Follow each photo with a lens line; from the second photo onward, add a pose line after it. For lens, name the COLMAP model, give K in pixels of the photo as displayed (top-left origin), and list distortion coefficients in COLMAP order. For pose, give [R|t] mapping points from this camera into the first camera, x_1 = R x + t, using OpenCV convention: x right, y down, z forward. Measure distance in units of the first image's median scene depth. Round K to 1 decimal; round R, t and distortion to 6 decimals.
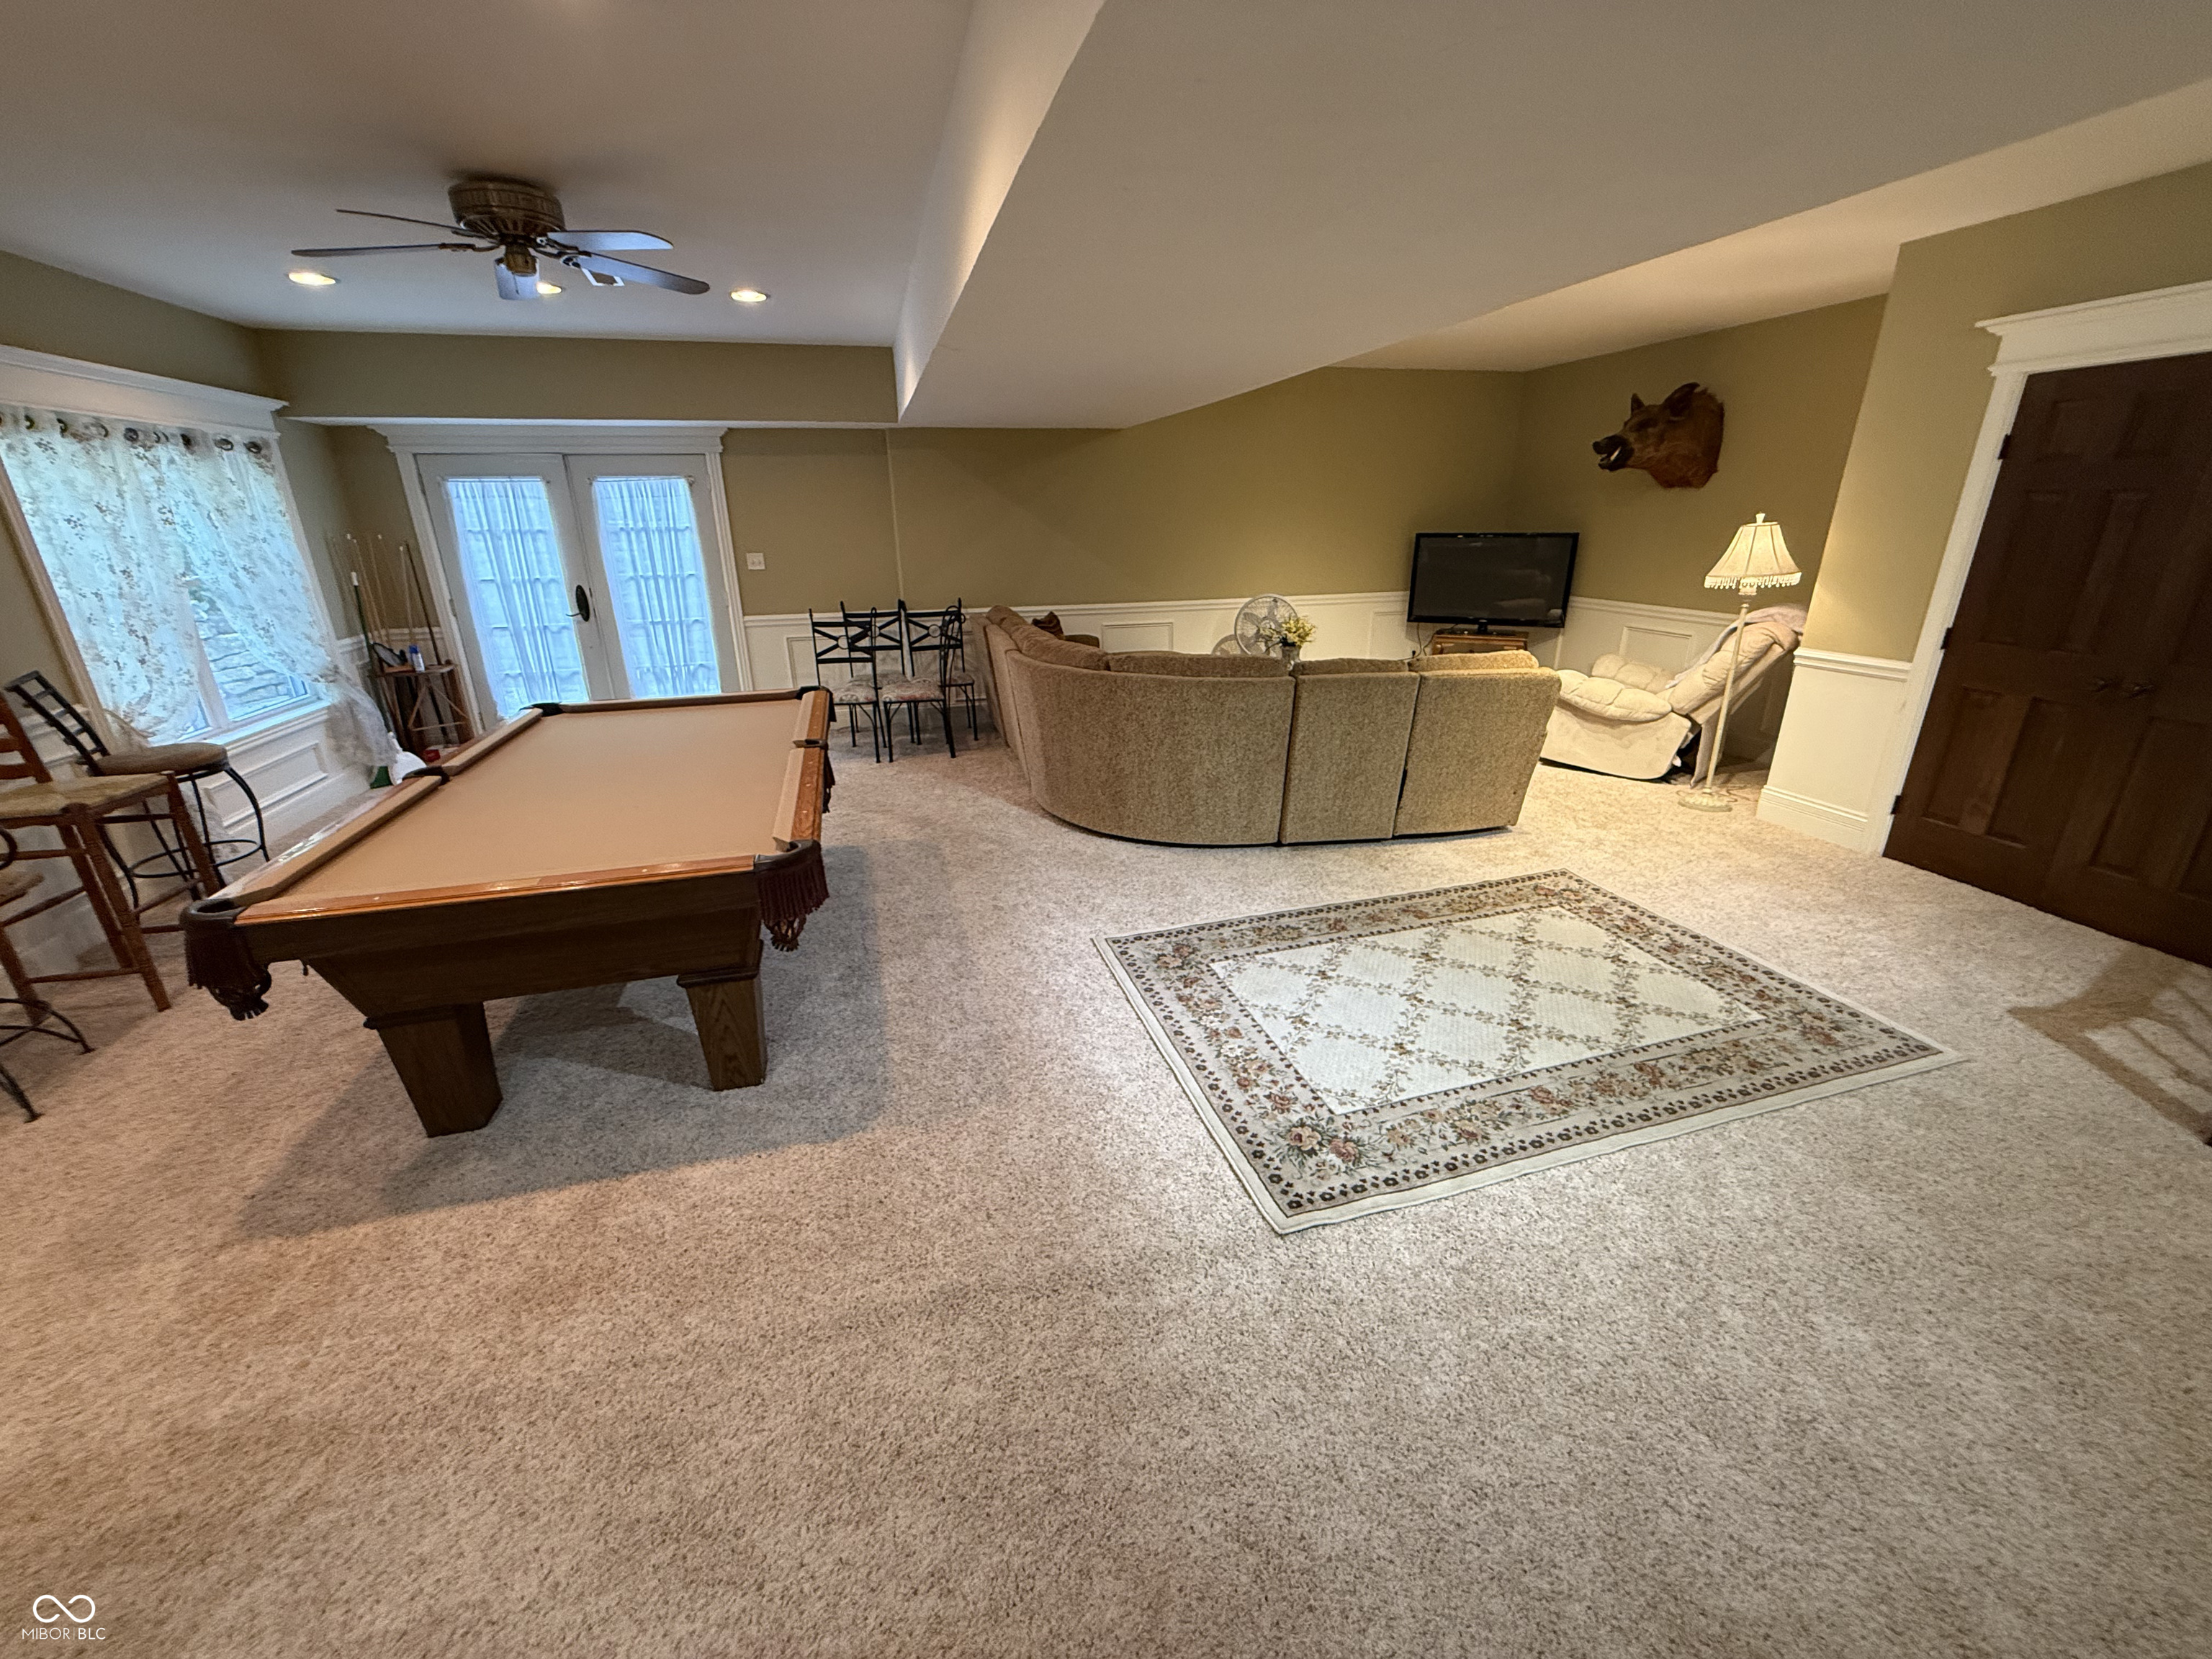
lens RADIAL K [[880.6, 0, 1101.3], [0, 880.6, 826.6], [0, 0, 1]] dist [0.000550, -0.000154]
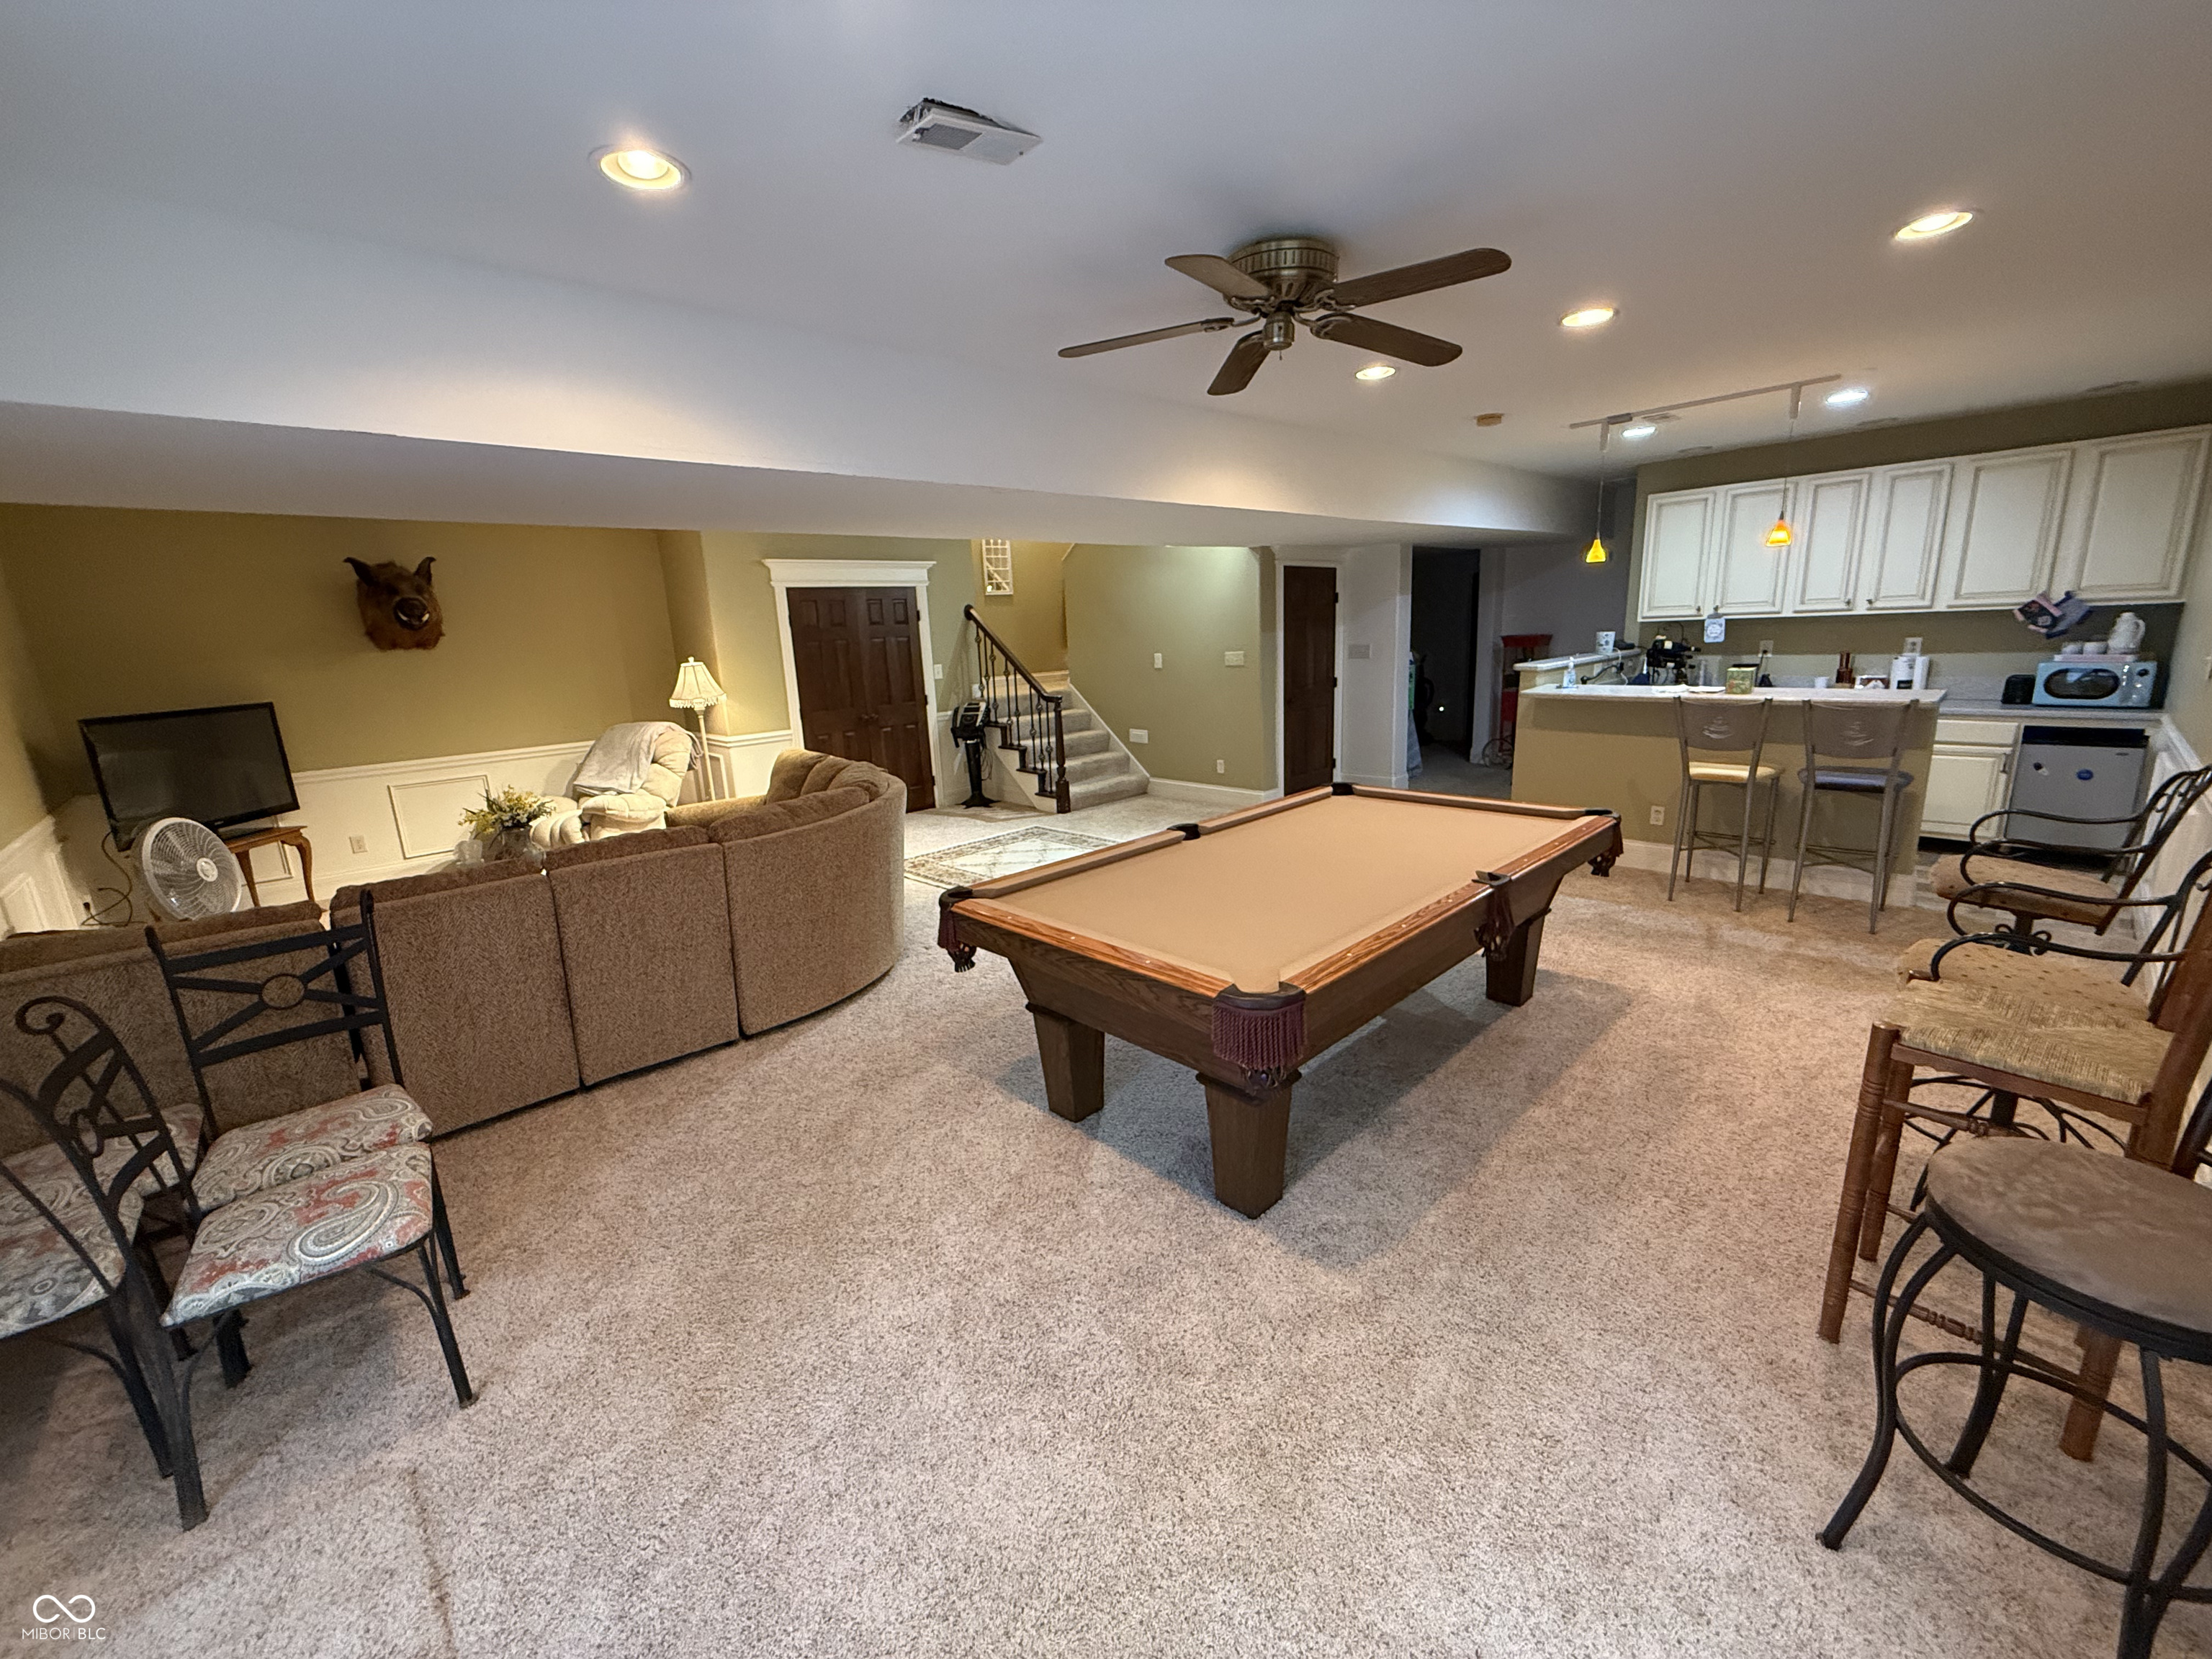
lens RADIAL K [[884.3, 0, 1098.0], [0, 884.3, 824.0], [0, 0, 1]] dist [-0.000145, -0.000246]
pose [[-0.459254, -0.153490, 0.874944, -0.964925], [0.350437, 0.873769, 0.337227, -0.383220], [-0.816260, 0.461485, -0.347493, 1.121755]]
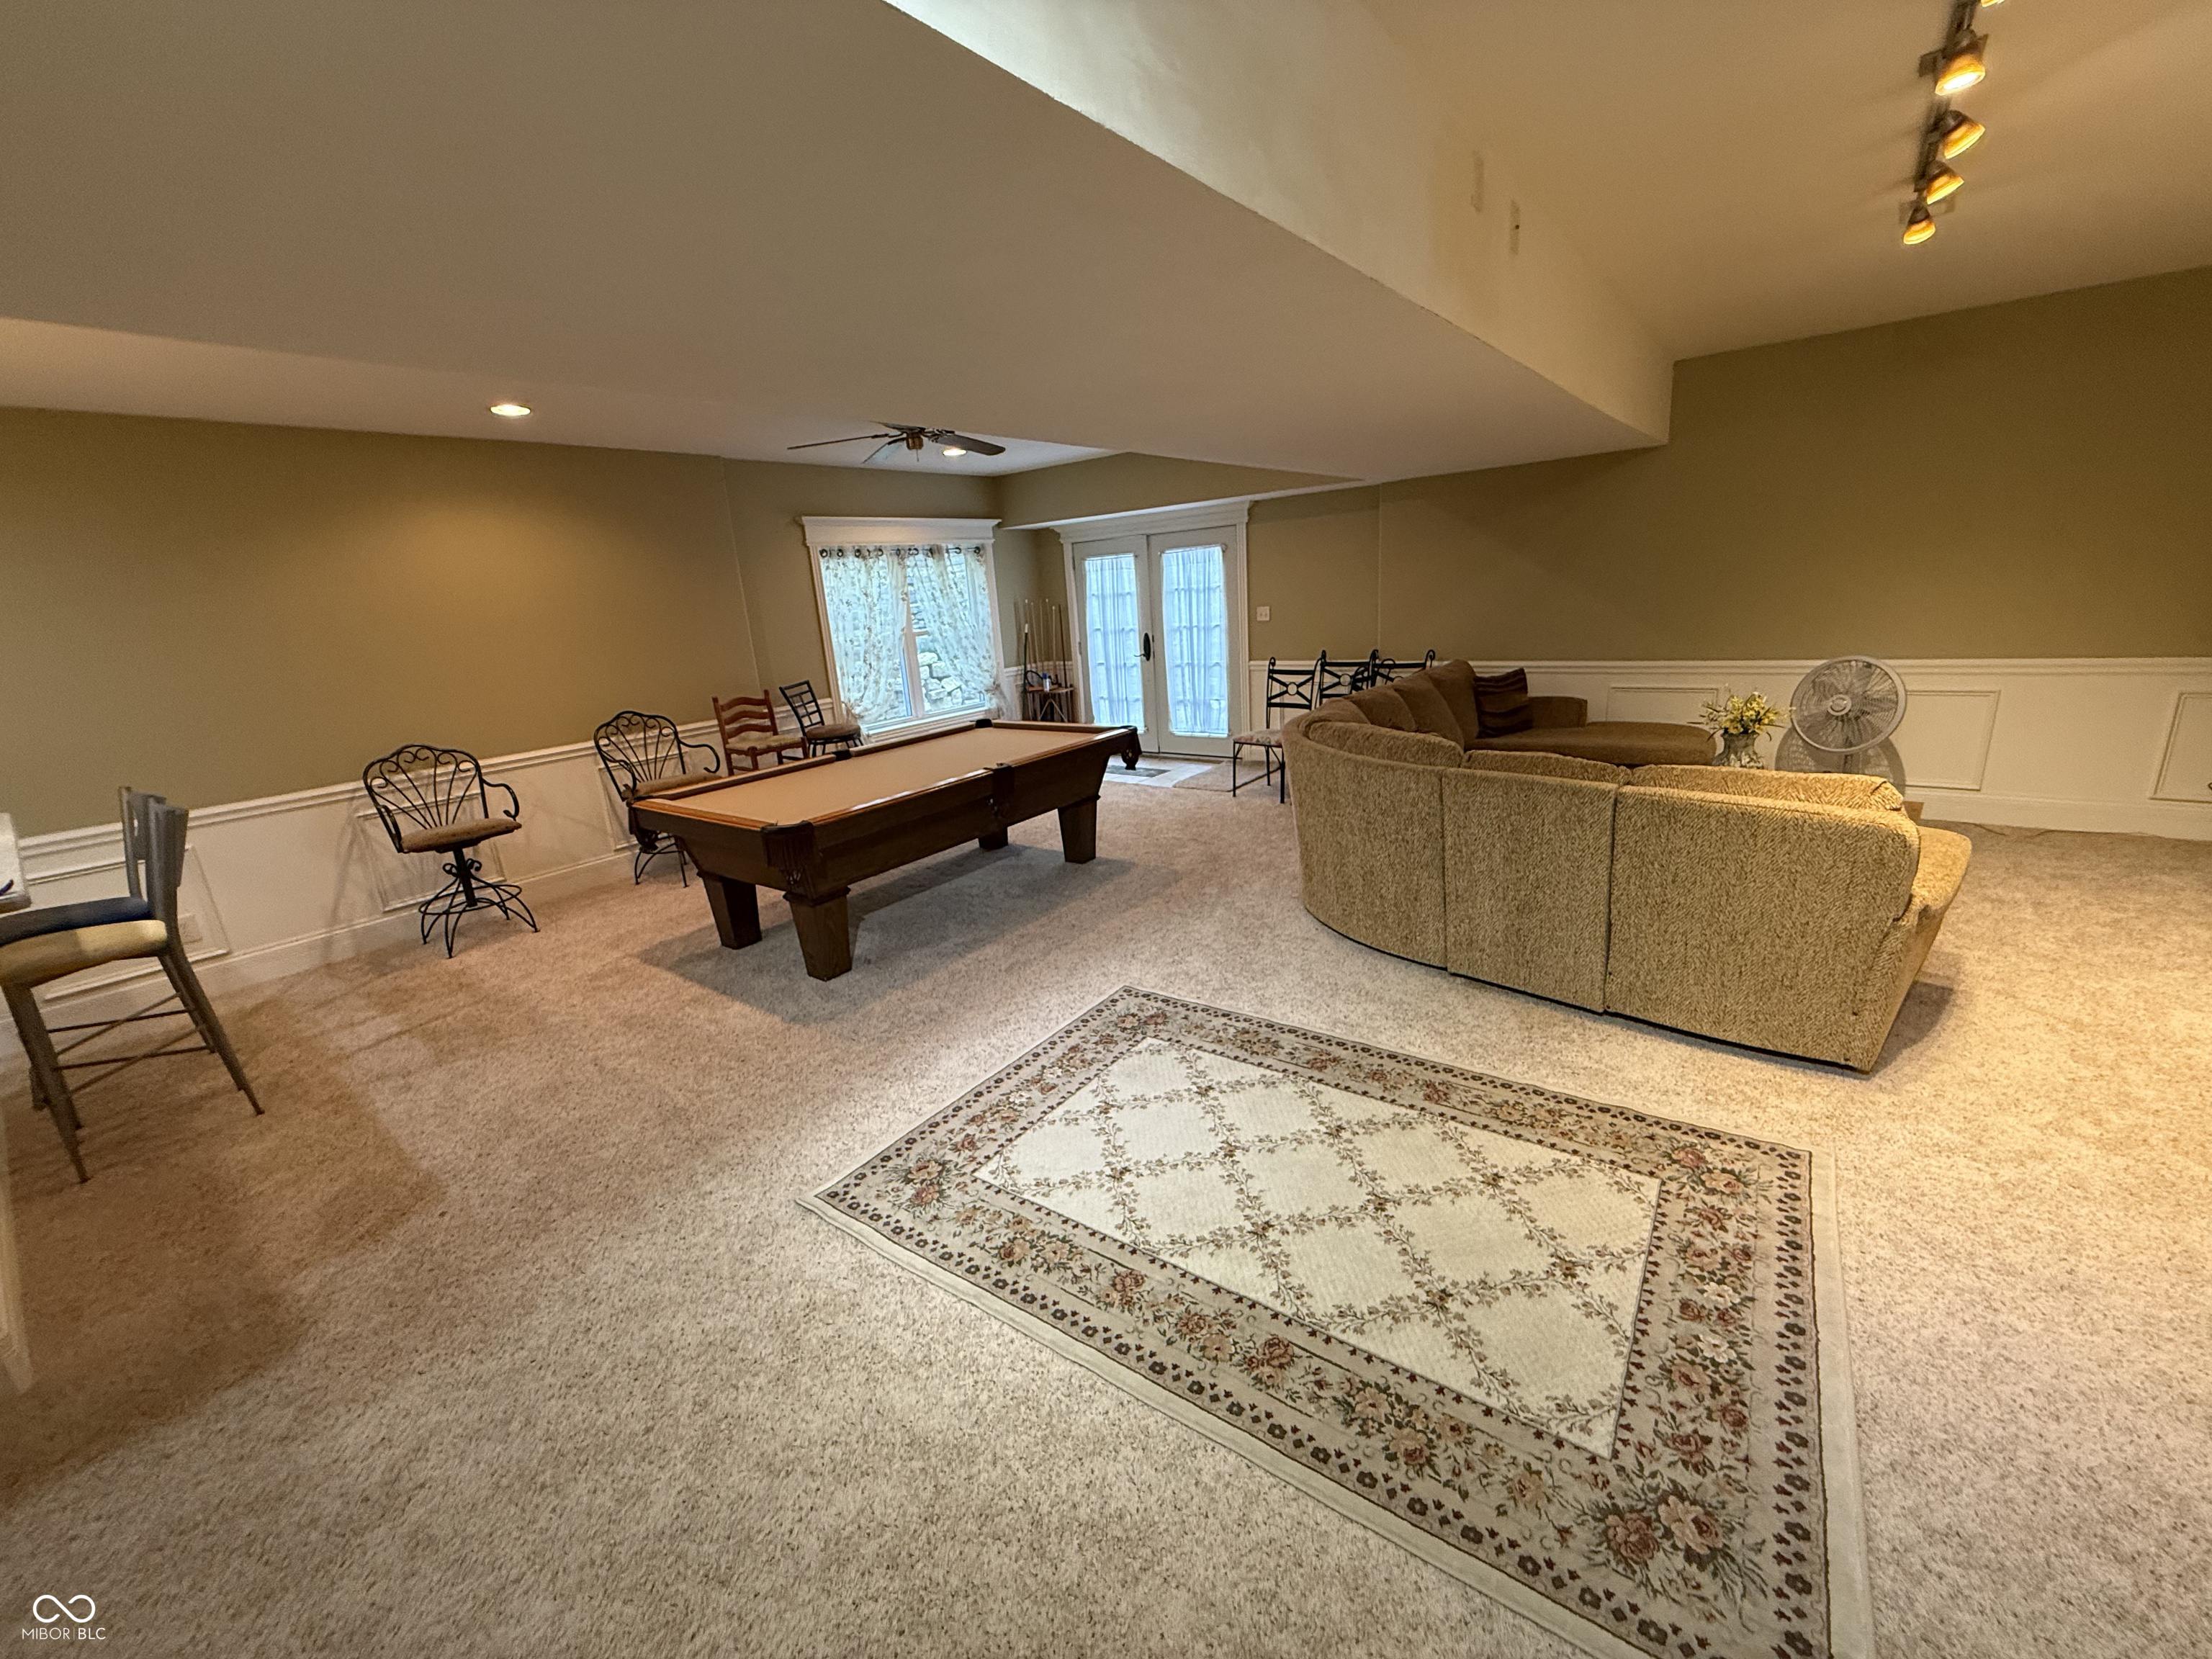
lens RADIAL K [[884.3, 0, 1098.0], [0, 884.3, 824.0], [0, 0, 1]] dist [-0.000145, -0.000246]
pose [[0.607392, 0.179037, -0.773964, 0.611003], [-0.208254, 0.976085, 0.062359, -0.095325], [0.766619, 0.123305, 0.630151, 0.230088]]
